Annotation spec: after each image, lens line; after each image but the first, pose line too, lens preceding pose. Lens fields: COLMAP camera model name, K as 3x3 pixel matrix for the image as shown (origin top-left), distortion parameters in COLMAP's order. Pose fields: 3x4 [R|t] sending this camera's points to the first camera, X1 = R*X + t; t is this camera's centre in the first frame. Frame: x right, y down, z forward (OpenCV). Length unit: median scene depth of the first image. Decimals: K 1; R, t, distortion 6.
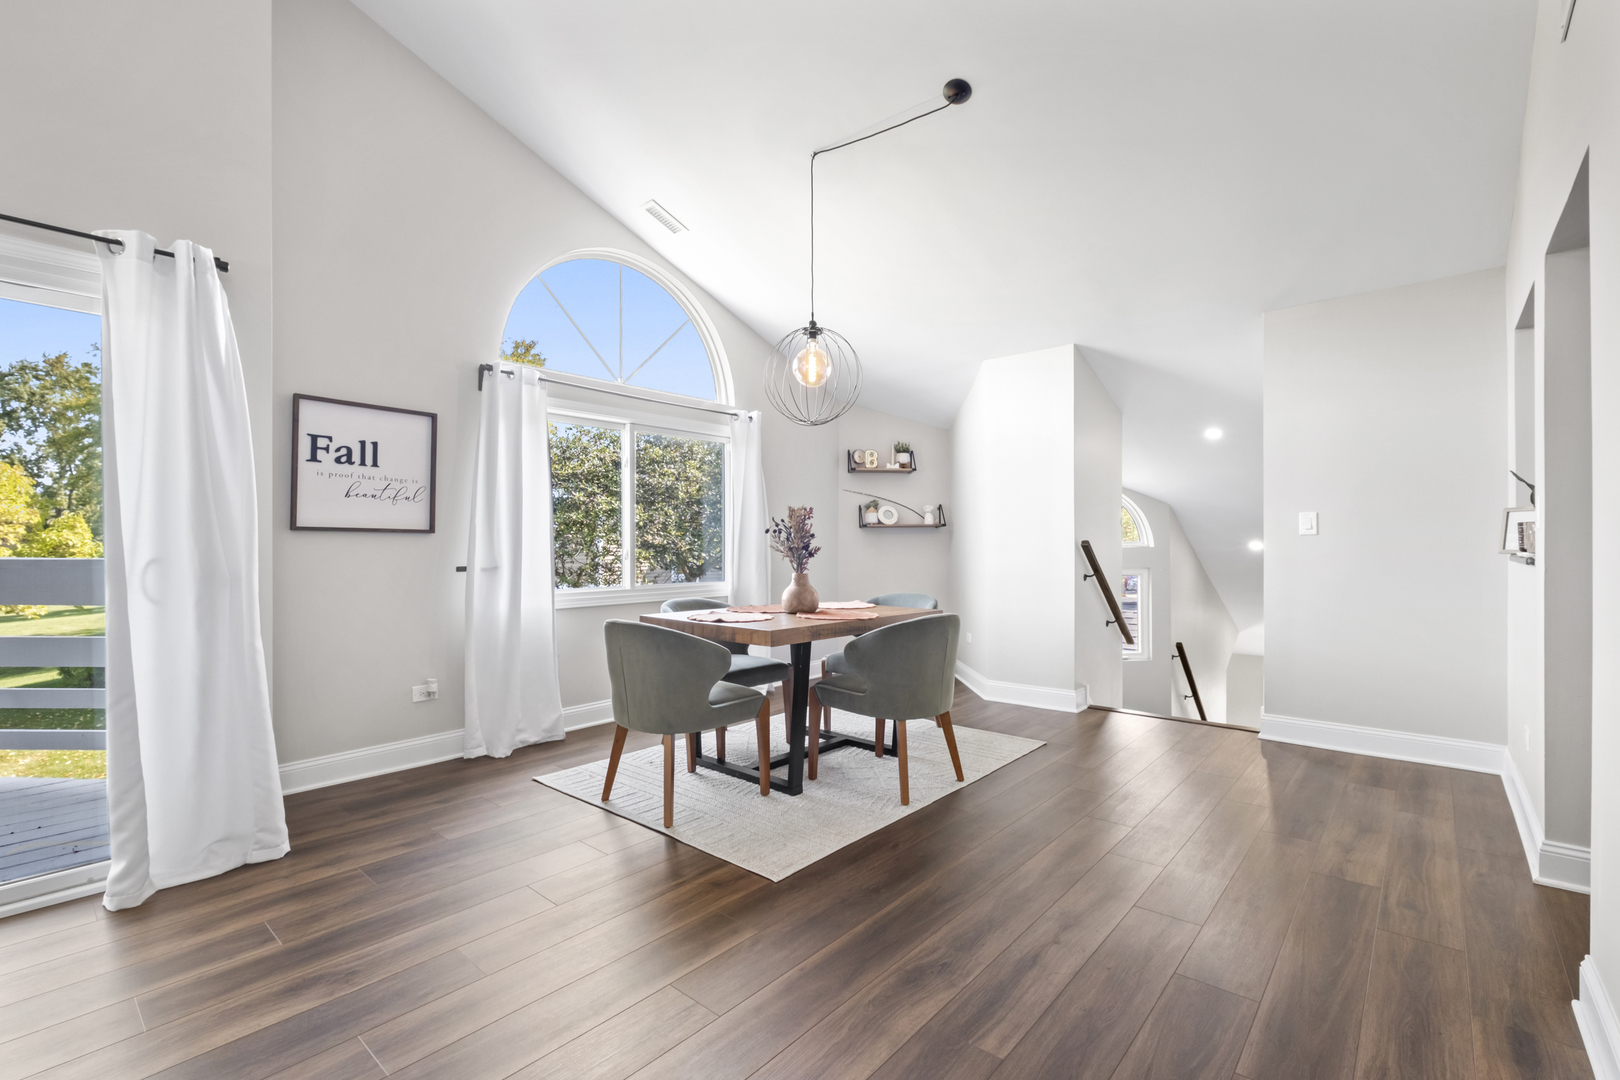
lens RADIAL K [[713.9, 0, 809.1], [0, 713.9, 543.6], [0, 0, 1]] dist [-0.000697, -0.000301]
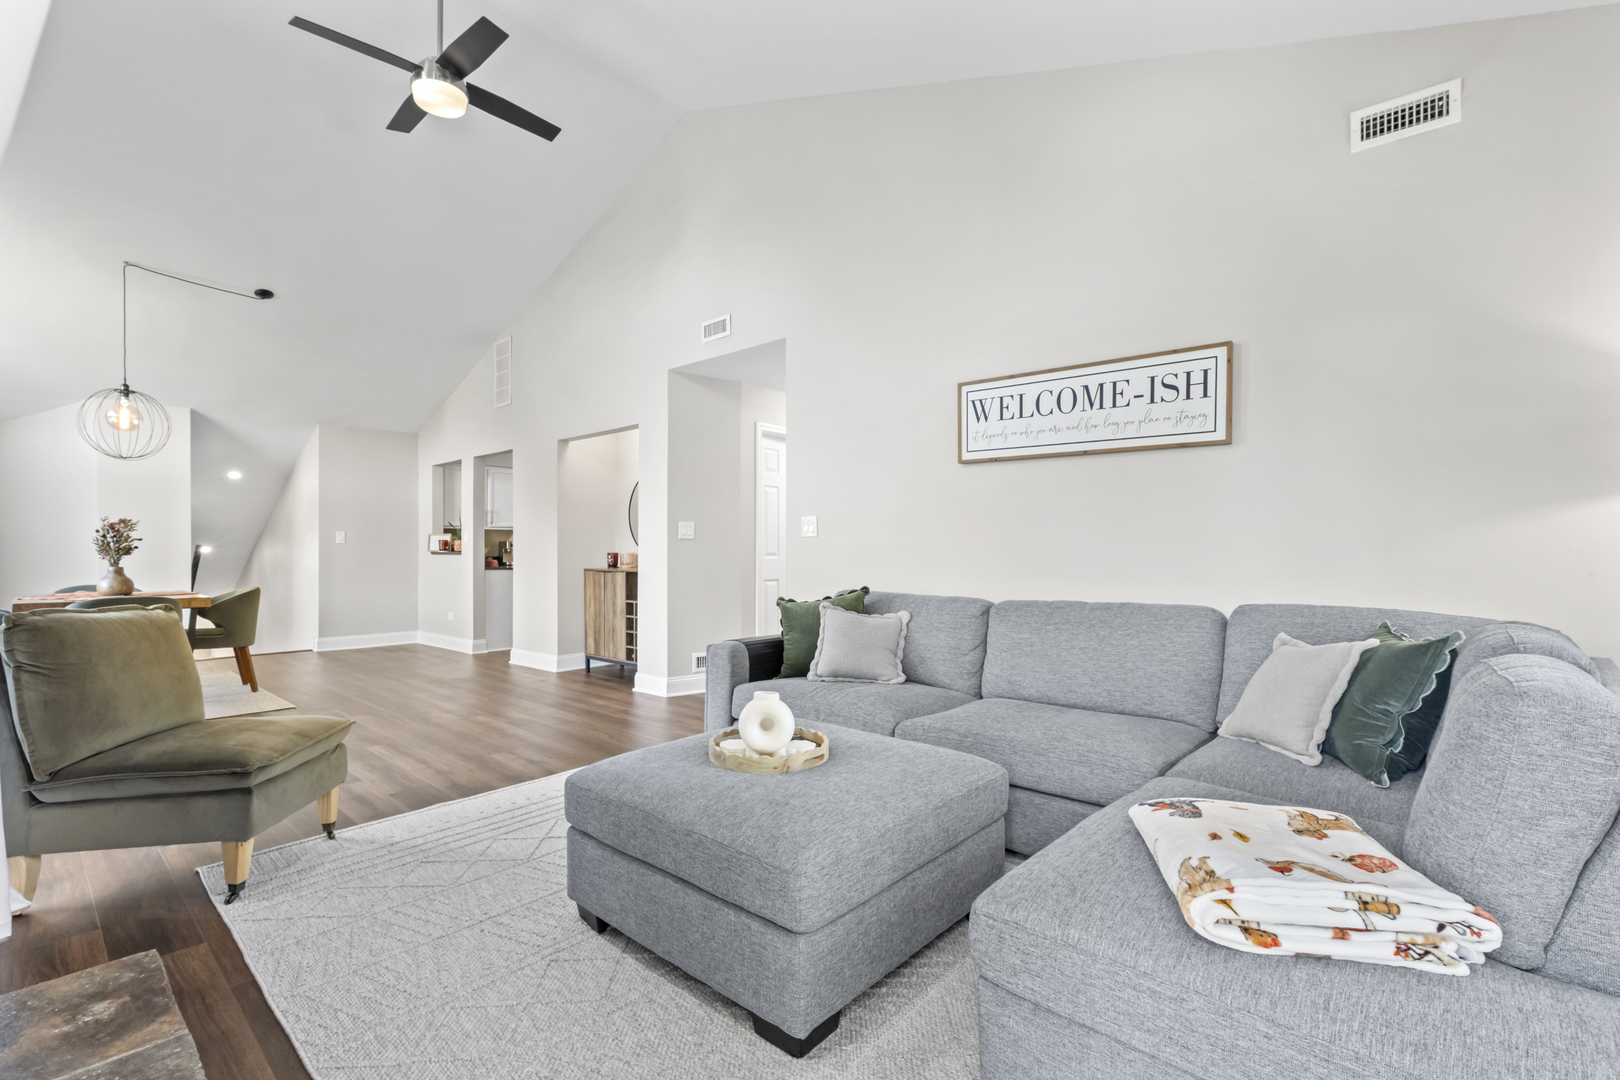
lens RADIAL K [[710.1, 0, 806.6], [0, 710.1, 551.6], [0, 0, 1]] dist [-0.002835, -0.000144]
pose [[0.001224, 0.001136, 0.999999, -1.267033], [-0.000328, 0.999999, -0.001136, 0.012346], [-0.999999, -0.000327, 0.001224, -0.295644]]
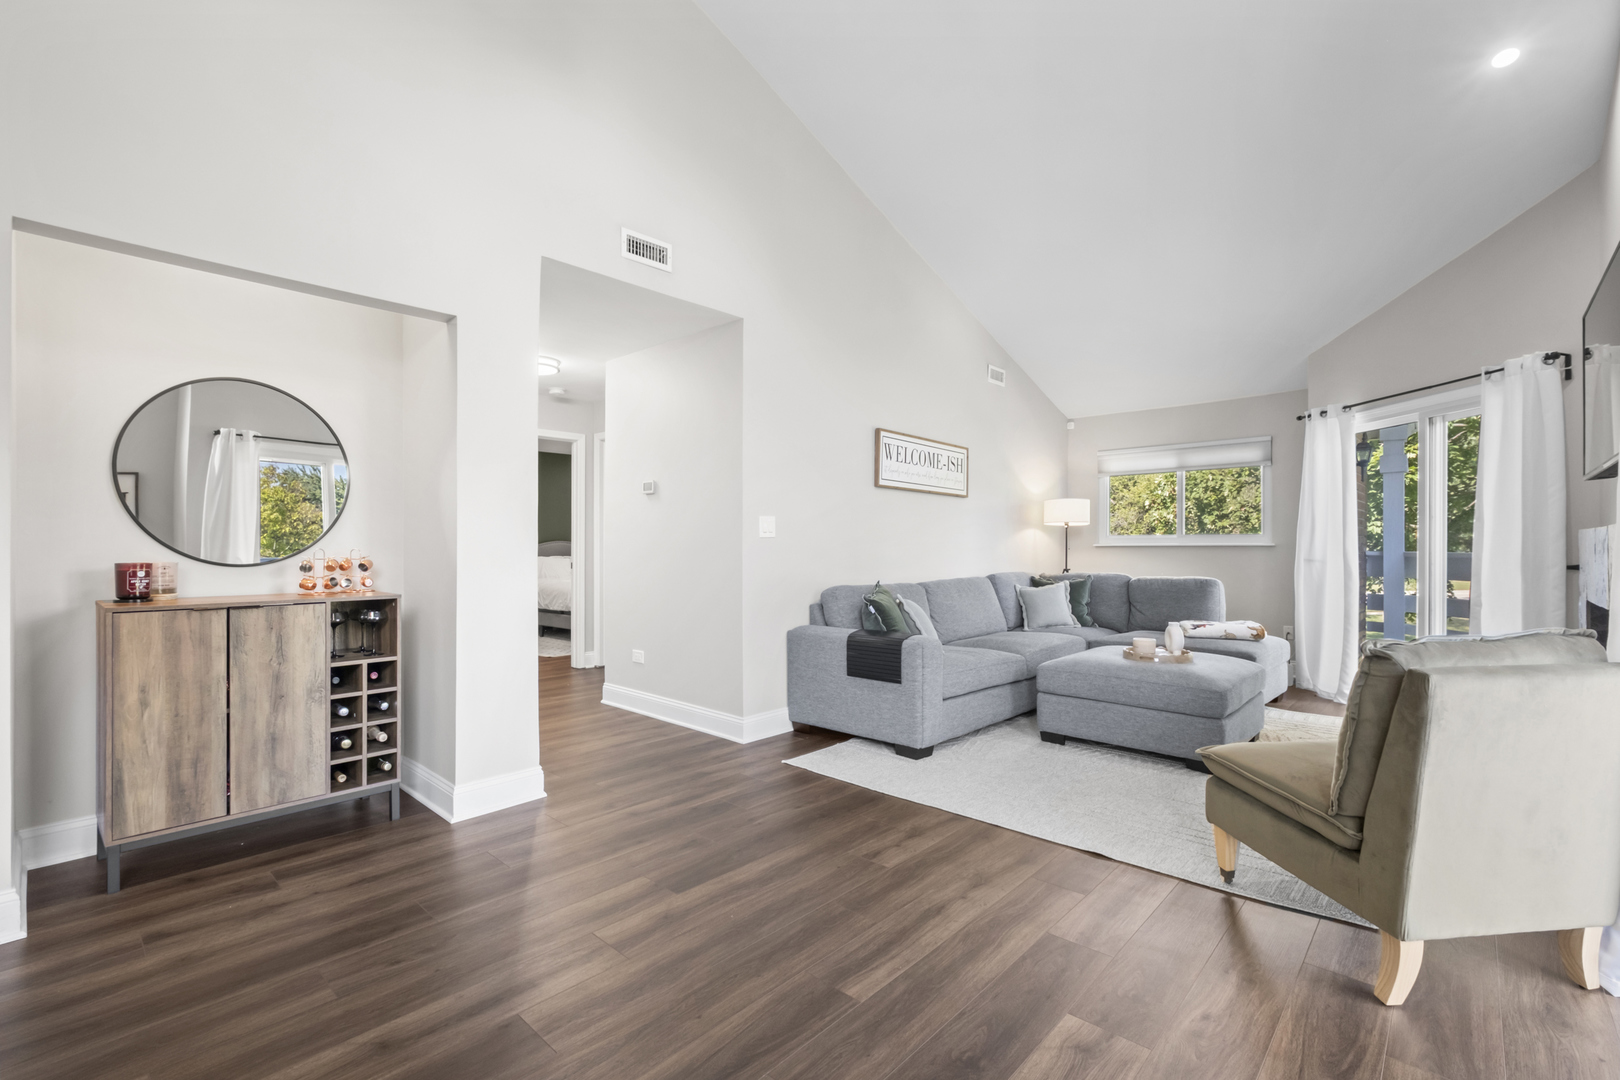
lens RADIAL K [[707.6, 0, 816.4], [0, 707.6, 533.2], [0, 0, 1]] dist [0.000100, -0.000305]
pose [[-0.999694, 0.001773, 0.024688, -0.263745], [0.001457, 0.999917, -0.012817, -0.004435], [-0.024709, -0.012777, -0.999613, 0.767629]]
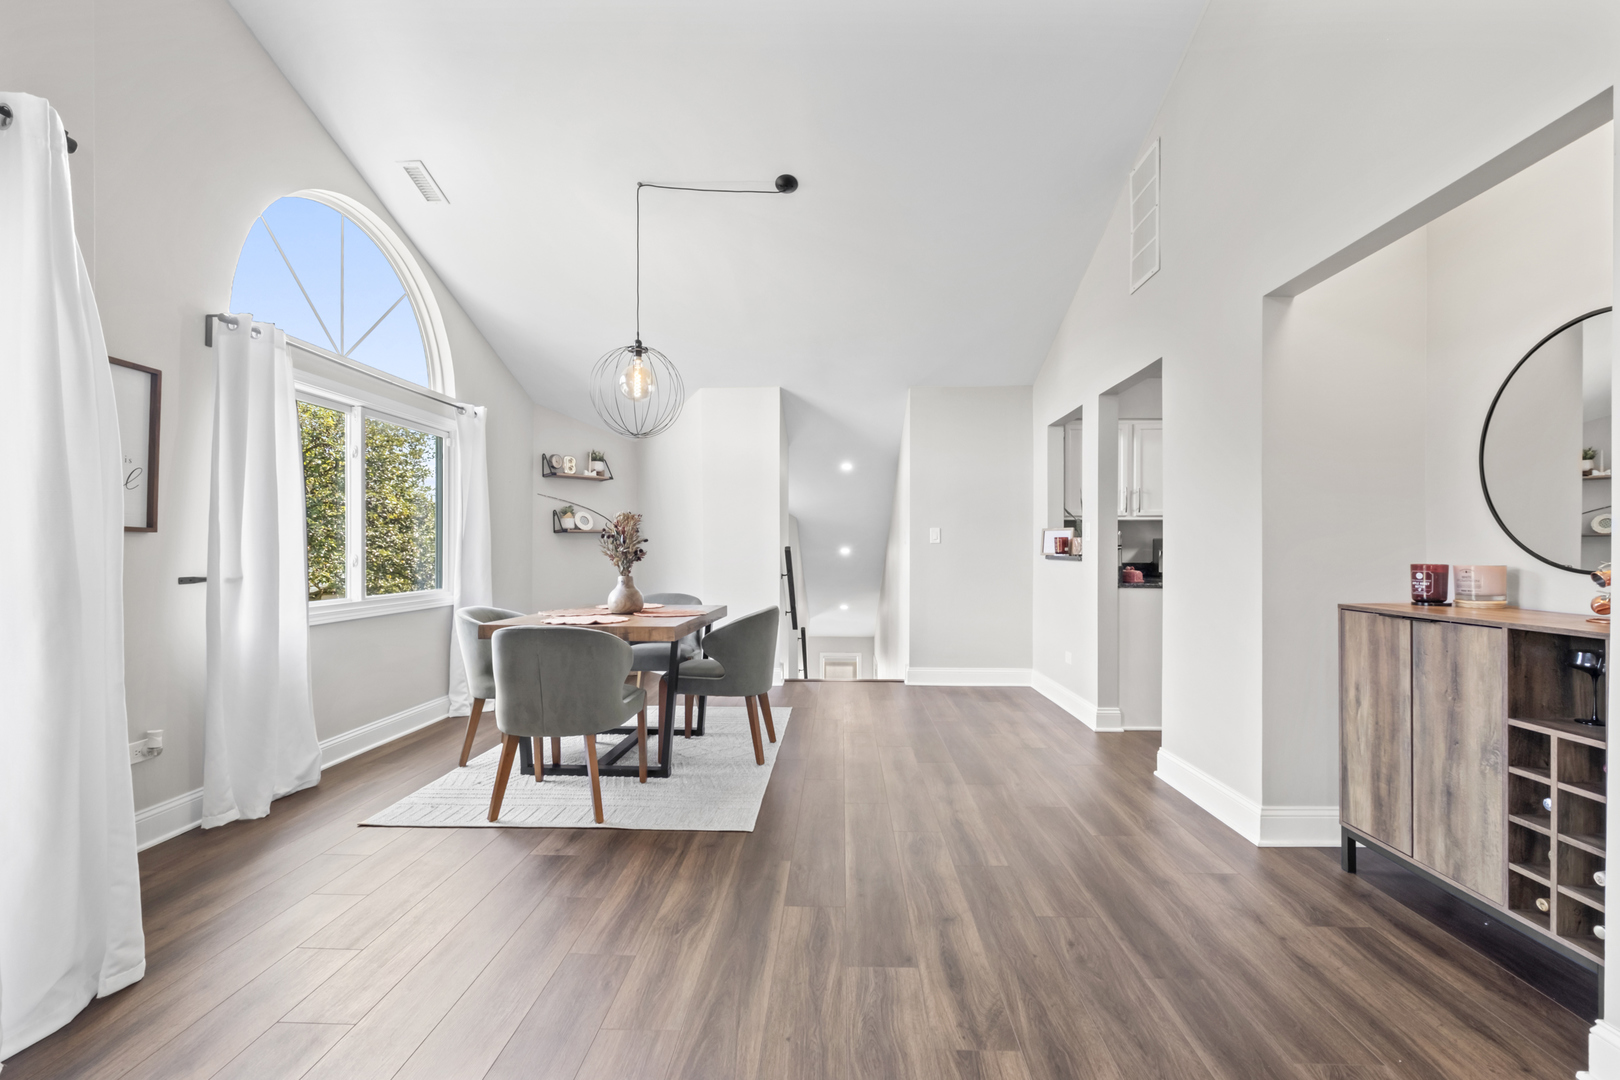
lens RADIAL K [[710.1, 0, 806.6], [0, 710.1, 551.6], [0, 0, 1]] dist [-0.002835, -0.000144]
pose [[0.781794, 0.000554, 0.623537, -0.428500], [-0.002147, 0.999996, 0.001803, 0.002313], [-0.623534, -0.002748, 0.781792, 0.010544]]
